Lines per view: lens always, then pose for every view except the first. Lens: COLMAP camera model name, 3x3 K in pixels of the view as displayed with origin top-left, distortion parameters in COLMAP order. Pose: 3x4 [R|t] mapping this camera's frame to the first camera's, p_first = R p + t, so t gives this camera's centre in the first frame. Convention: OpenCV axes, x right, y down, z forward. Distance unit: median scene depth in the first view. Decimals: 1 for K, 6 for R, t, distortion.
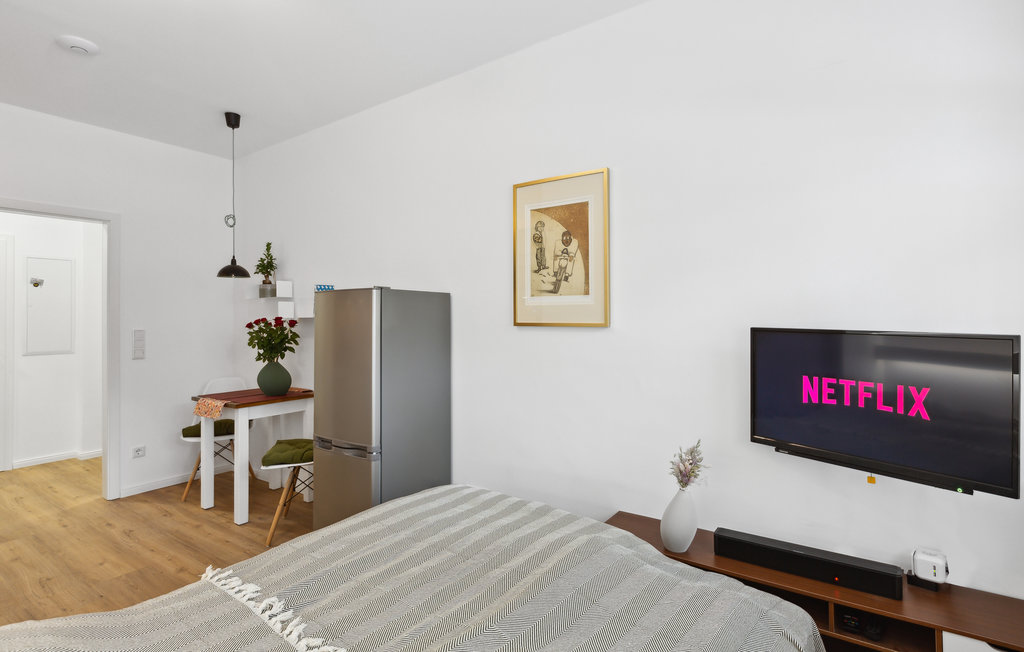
lens RADIAL K [[513.6, 0, 513.3], [0, 513.6, 313.2], [0, 0, 1]] dist [0.002255, 0.000551]
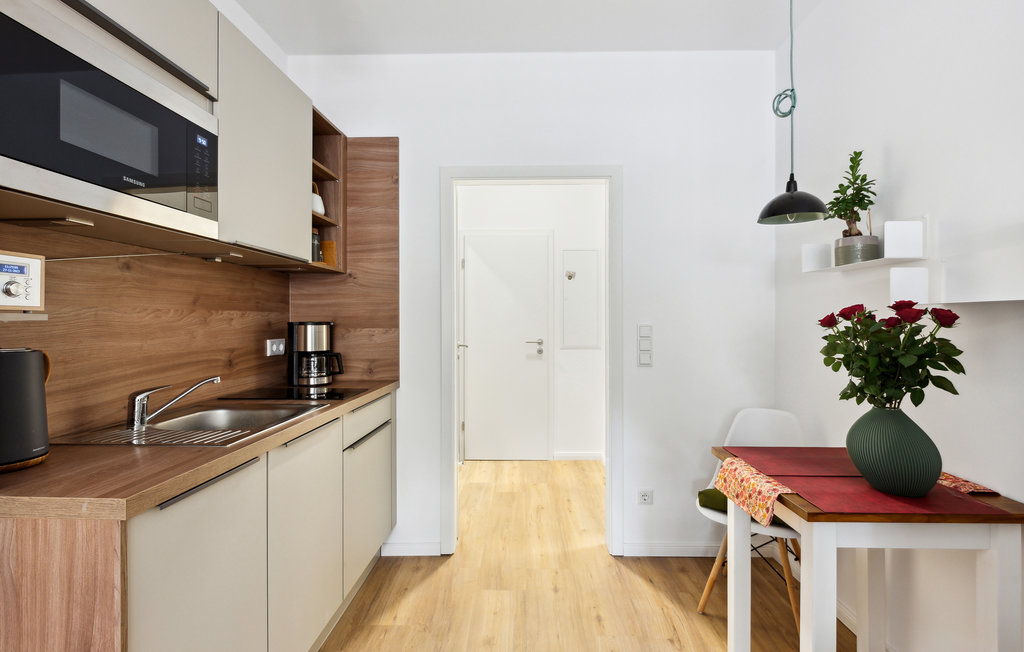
lens RADIAL K [[476.4, 0, 518.7], [0, 476.4, 317.2], [0, 0, 1]] dist [0.001821, 0.000065]
pose [[0.581025, 0.005173, -0.813869, -0.320999], [0.005879, 0.999927, 0.010553, 0.014187], [0.813864, -0.010916, 0.580952, 0.519704]]
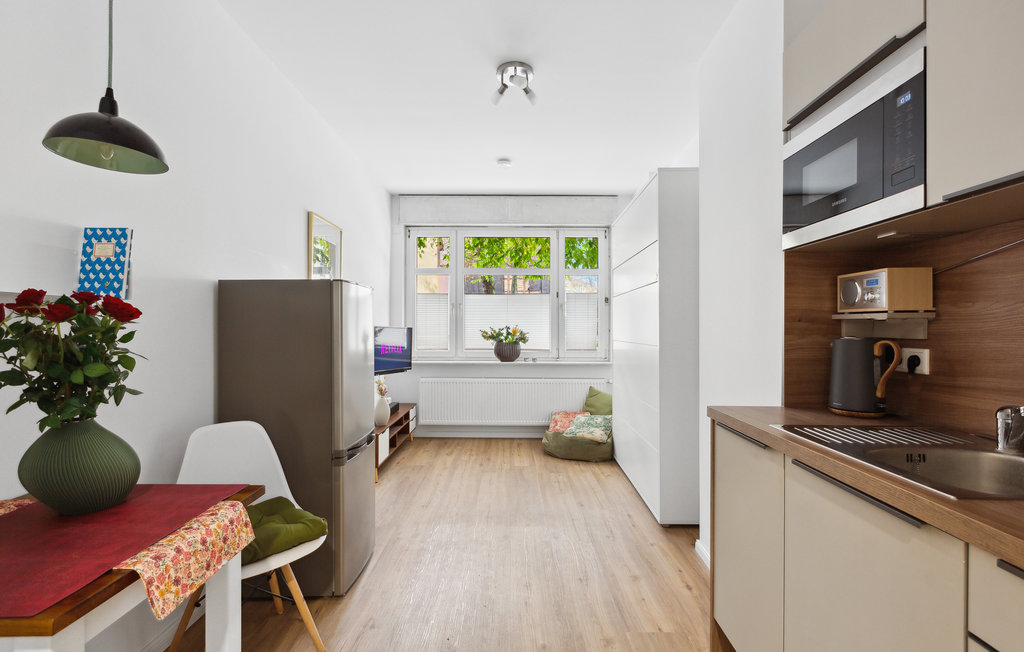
lens RADIAL K [[463.0, 0, 513.4], [0, 463.0, 327.7], [0, 0, 1]] dist [-0.000115, -0.000095]
pose [[-0.593656, 0.008533, 0.804673, -0.924388], [-0.007129, 0.999849, -0.015861, 0.035869], [-0.804687, -0.015152, -0.593506, 0.964217]]
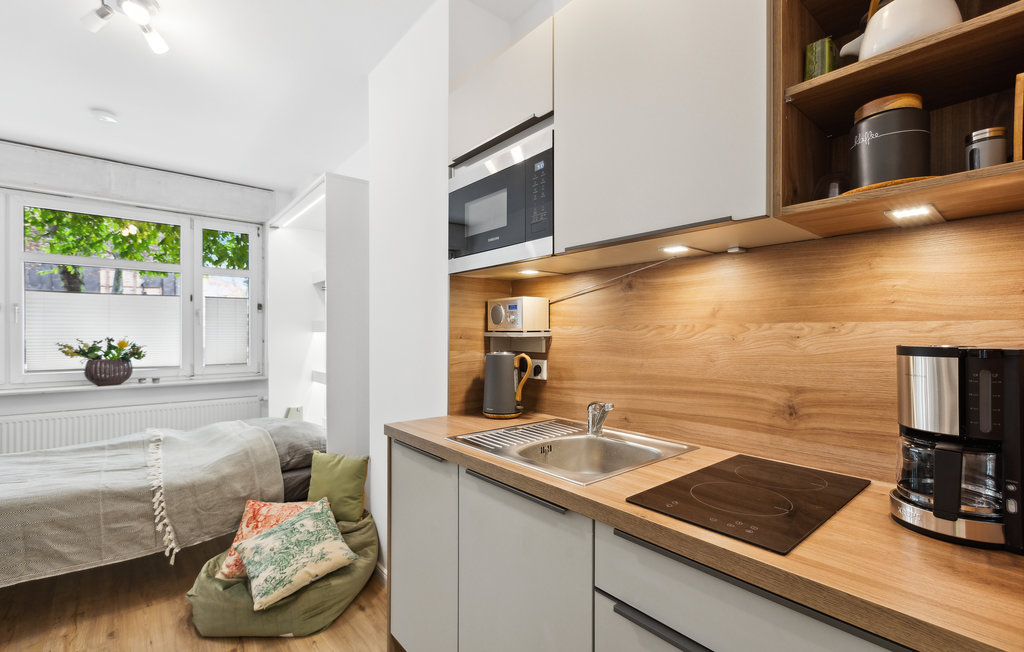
lens RADIAL K [[455.7, 0, 516.8], [0, 455.7, 331.6], [0, 0, 1]] dist [-0.001758, 0.000123]
pose [[-0.977431, 0.011470, 0.210944, -0.889766], [0.007839, 0.999806, -0.018043, 0.021330], [-0.211110, -0.015982, -0.977332, 0.948263]]
